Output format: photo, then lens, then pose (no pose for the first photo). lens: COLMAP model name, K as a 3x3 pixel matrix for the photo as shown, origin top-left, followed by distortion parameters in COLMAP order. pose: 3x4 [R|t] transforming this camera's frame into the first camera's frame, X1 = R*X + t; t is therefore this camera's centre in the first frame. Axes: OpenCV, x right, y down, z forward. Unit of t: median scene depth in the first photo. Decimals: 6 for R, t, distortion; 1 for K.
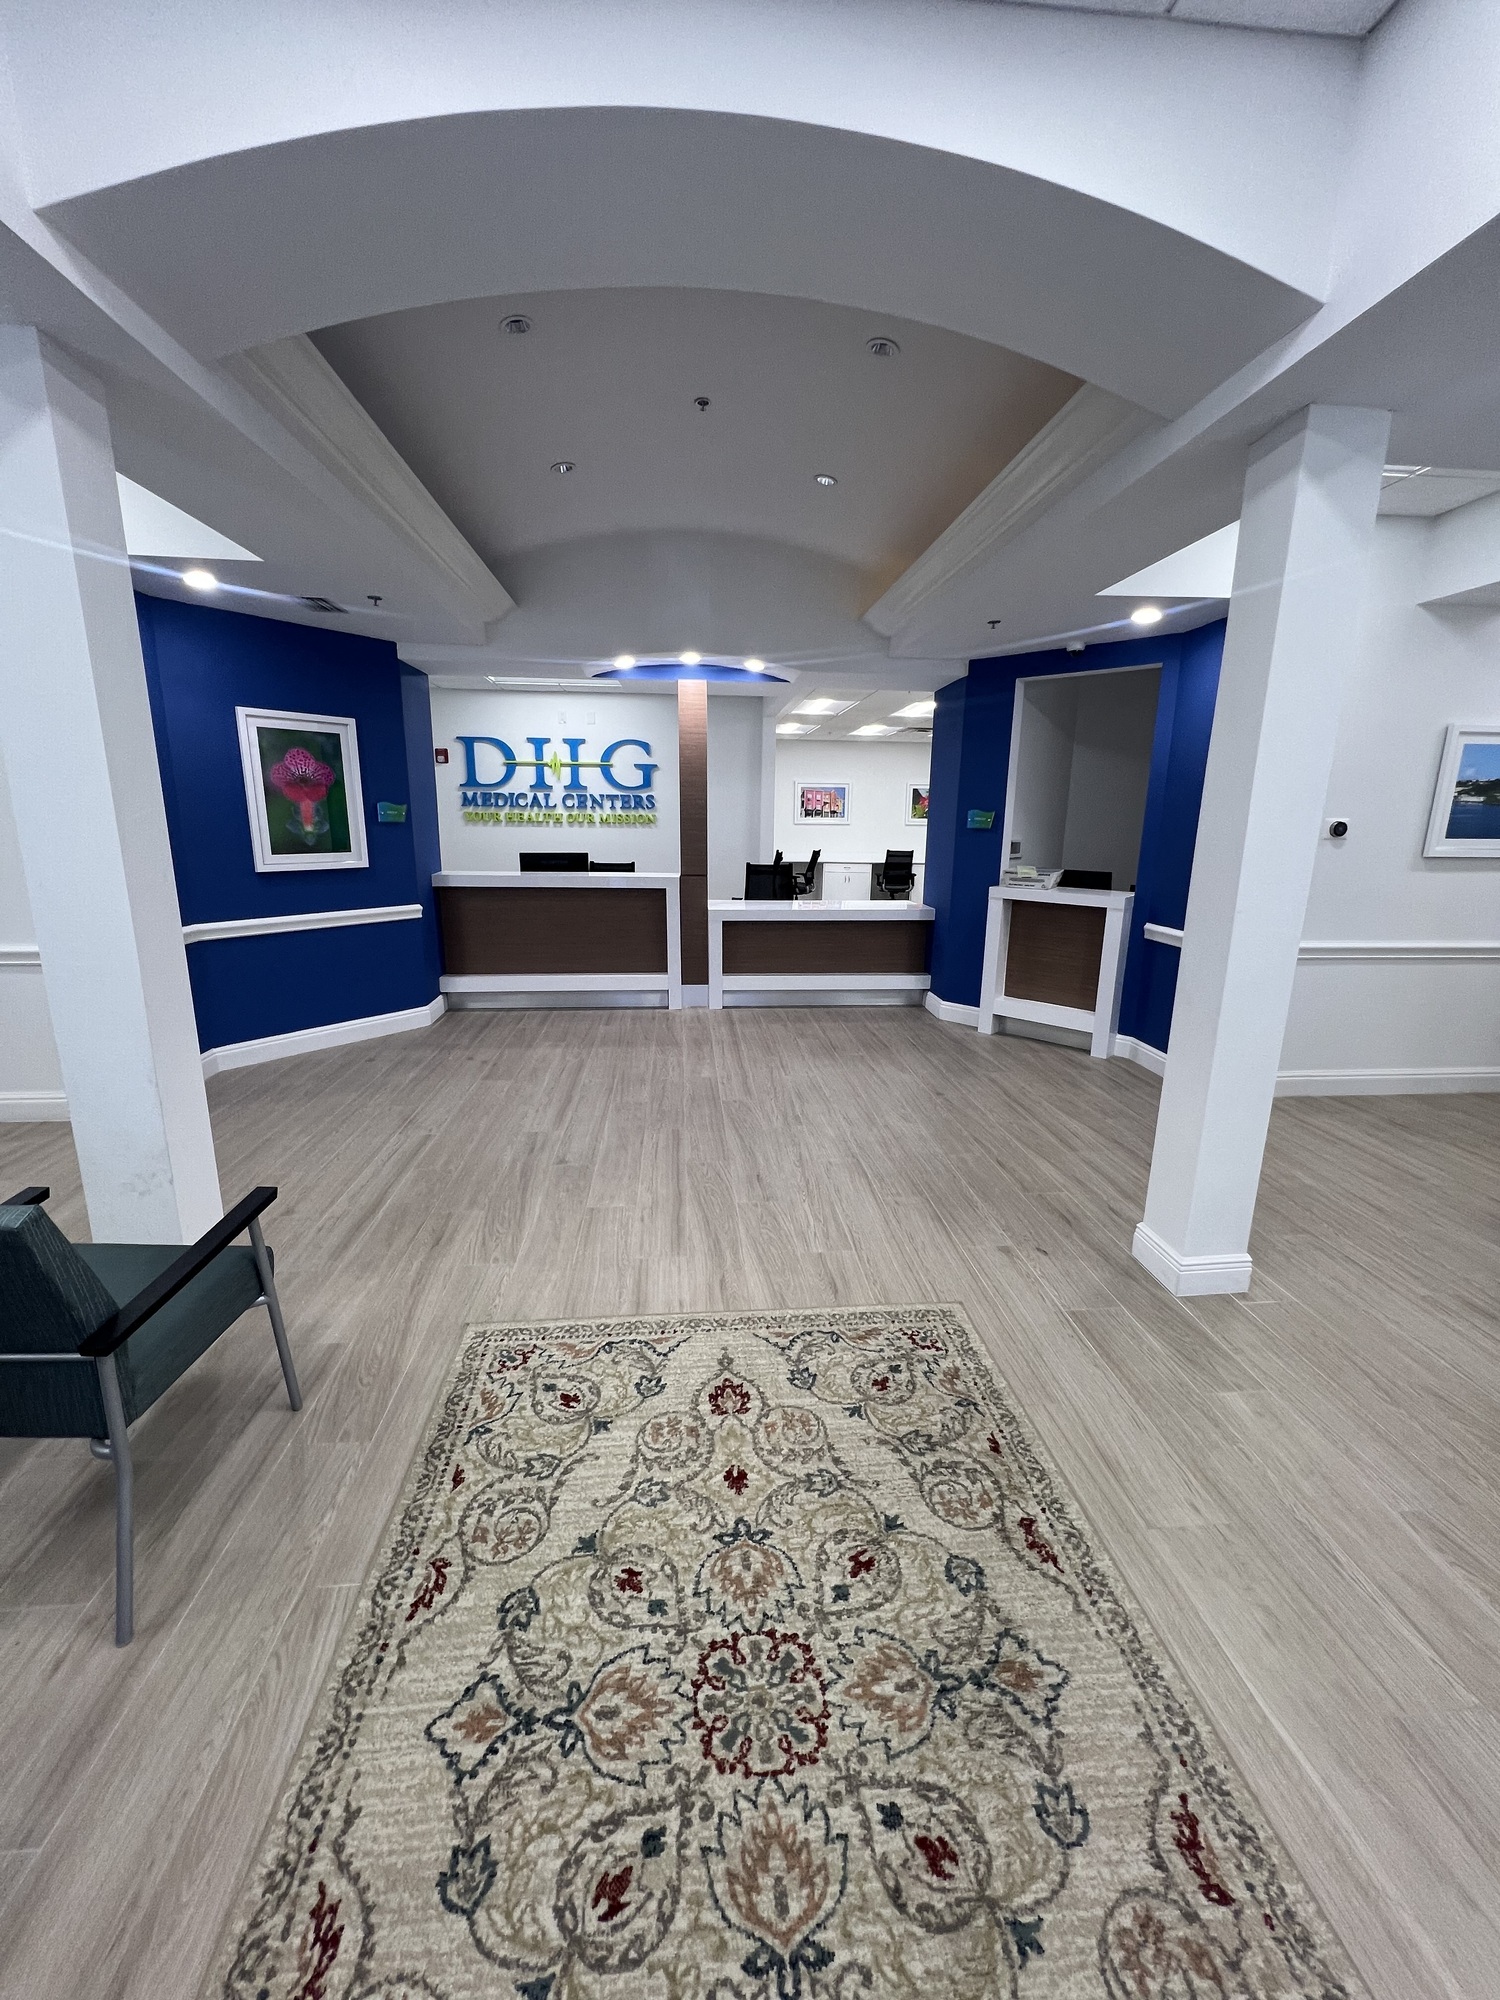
lens RADIAL K [[800.0, 0, 750.0], [0, 800.0, 1000.0], [0, 0, 1]] dist [-0.001835, 0.000785]
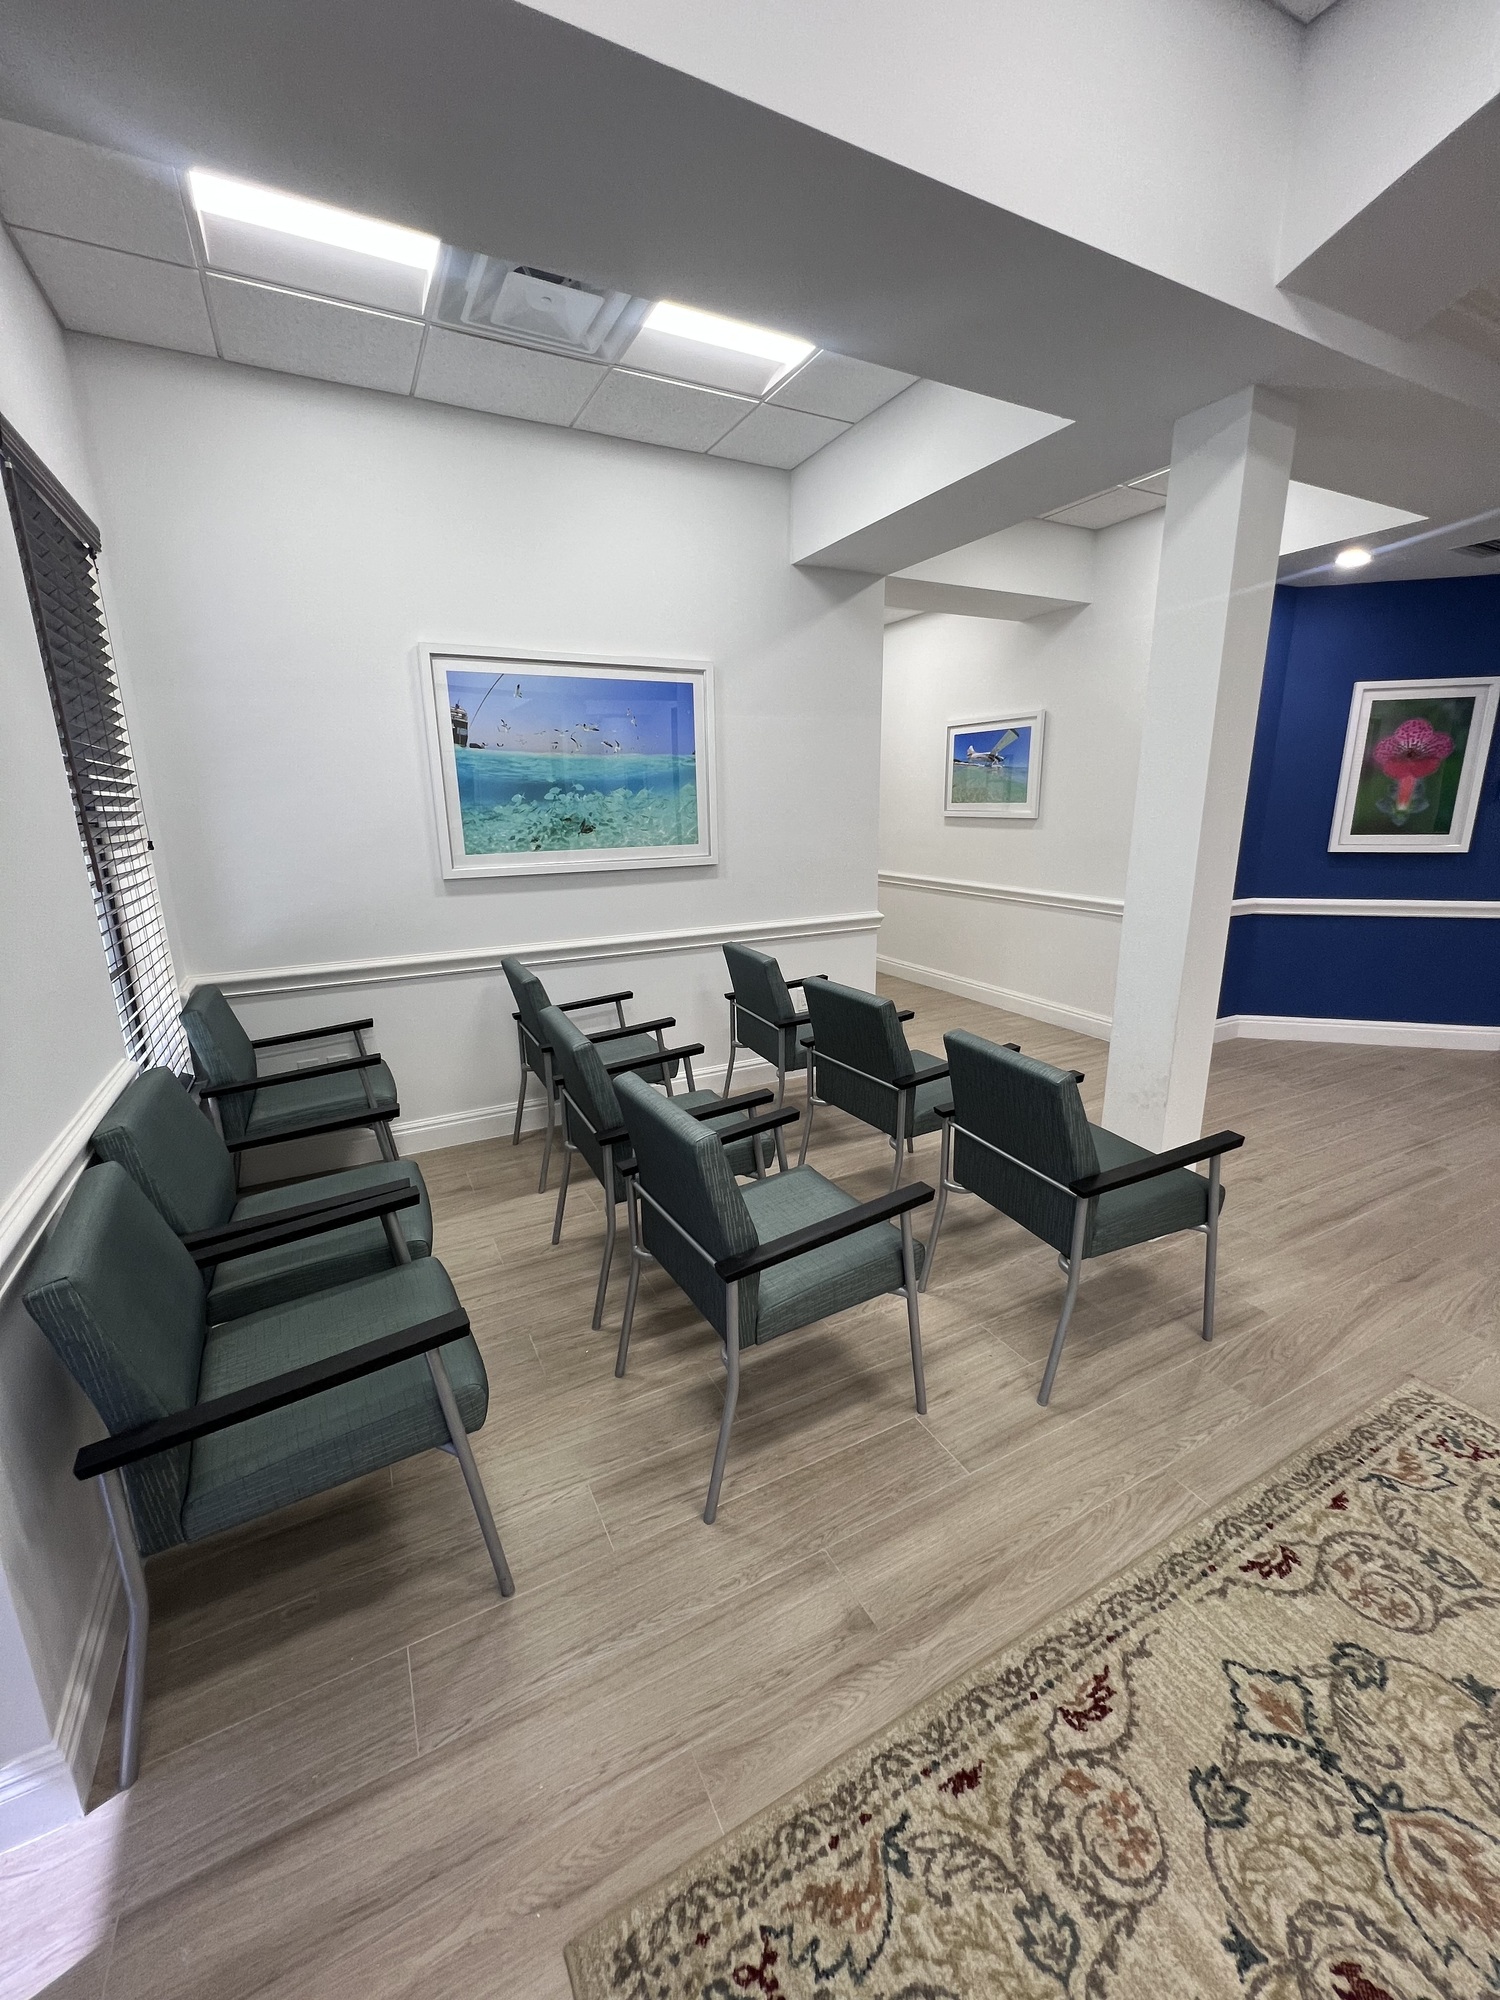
lens RADIAL K [[800.0, 0, 750.0], [0, 800.0, 1000.0], [0, 0, 1]] dist [-0.001835, 0.000785]
pose [[0.381483, 0.208711, -0.900506, 0.087208], [-0.188980, 0.971210, 0.145040, 0.022841], [0.904852, 0.114848, 0.409942, -0.069709]]
